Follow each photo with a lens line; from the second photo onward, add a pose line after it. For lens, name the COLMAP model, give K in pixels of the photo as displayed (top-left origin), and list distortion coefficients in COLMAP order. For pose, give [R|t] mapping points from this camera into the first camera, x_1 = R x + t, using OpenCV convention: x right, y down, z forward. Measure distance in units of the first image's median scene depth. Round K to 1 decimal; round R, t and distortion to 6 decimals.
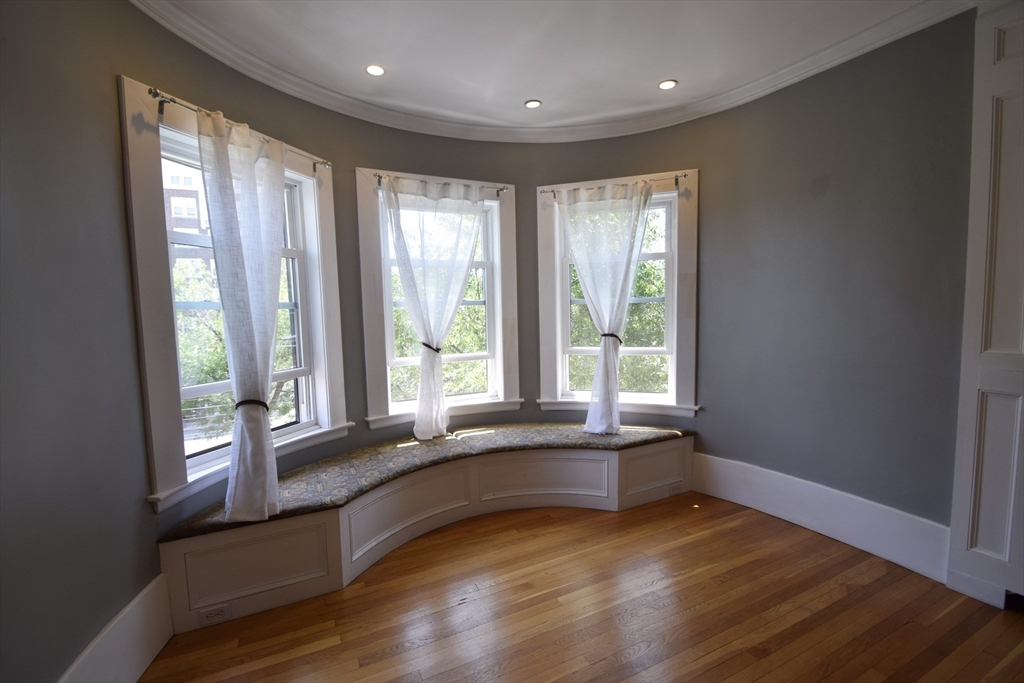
lens RADIAL K [[439.7, 0, 503.4], [0, 439.7, 342.5], [0, 0, 1]] dist [-0.015184, -0.007021]
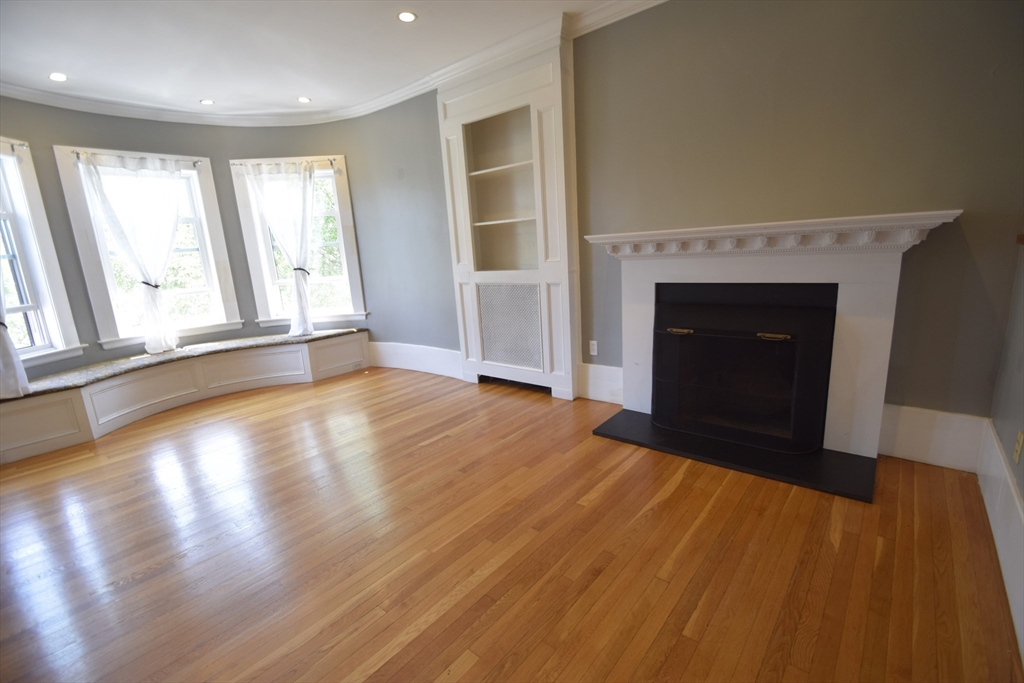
lens RADIAL K [[439.7, 0, 515.9], [0, 439.7, 347.0], [0, 0, 1]] dist [-0.015184, -0.007021]
pose [[0.901498, -0.119362, 0.415997, 0.271407], [0.064694, 0.987582, 0.143169, 0.082805], [-0.427920, -0.102154, 0.898025, -0.685850]]
